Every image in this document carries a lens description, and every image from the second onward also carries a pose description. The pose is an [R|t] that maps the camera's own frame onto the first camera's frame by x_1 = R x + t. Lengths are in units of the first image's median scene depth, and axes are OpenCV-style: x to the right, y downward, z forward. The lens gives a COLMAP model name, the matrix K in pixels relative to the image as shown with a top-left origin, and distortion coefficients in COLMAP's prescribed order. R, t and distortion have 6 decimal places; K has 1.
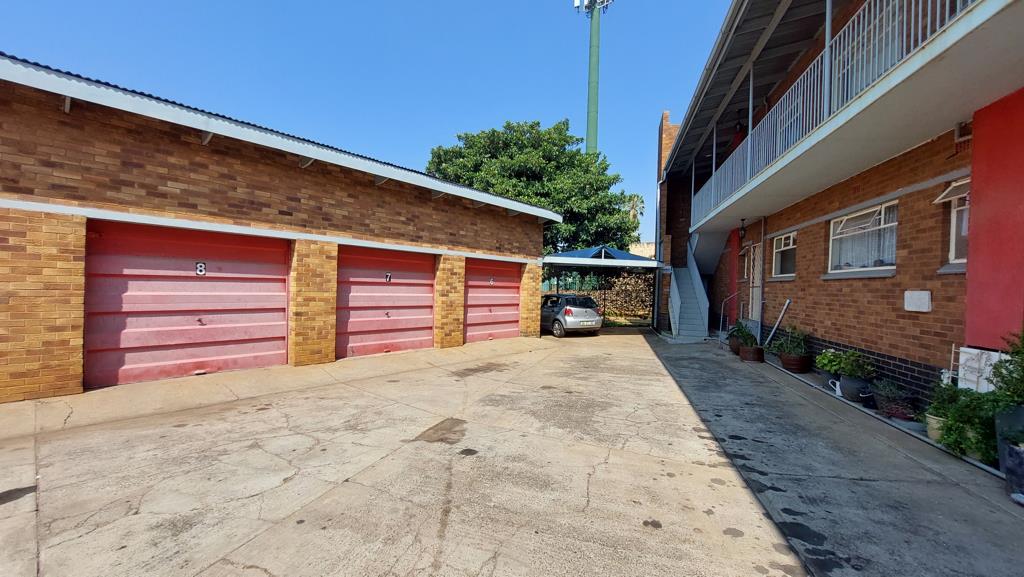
lens RADIAL K [[410.0, 0, 511.9], [0, 410.0, 292.1], [0, 0, 1]] dist [-0.013294, -0.000336]
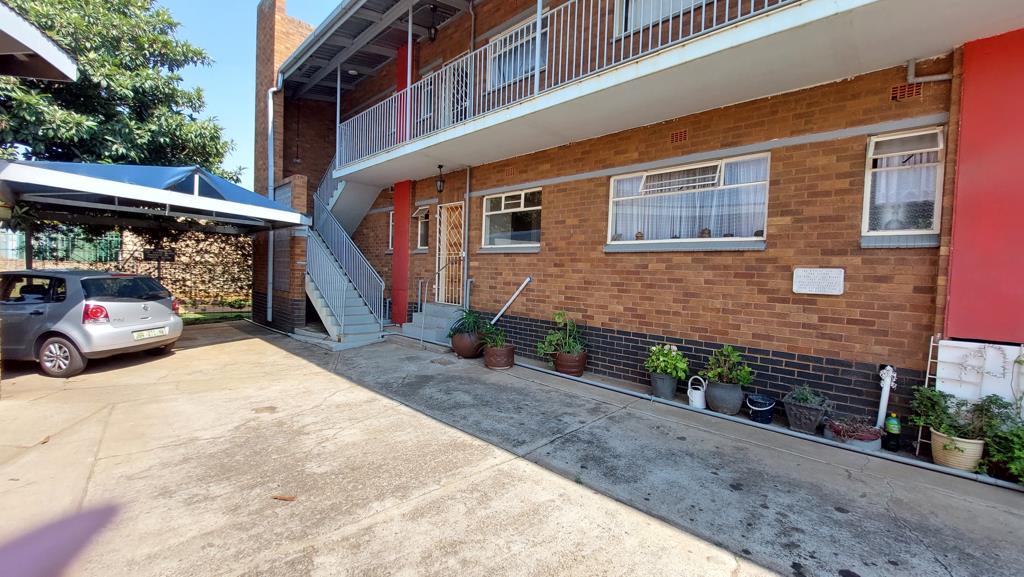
lens RADIAL K [[410.0, 0, 512.2], [0, 410.0, 288.9], [0, 0, 1]] dist [-0.013294, -0.000336]
pose [[0.508965, -0.043423, 0.859691, 0.000093], [-0.005852, 0.998529, 0.053900, -0.001611], [-0.860767, -0.032464, 0.507962, 0.720516]]
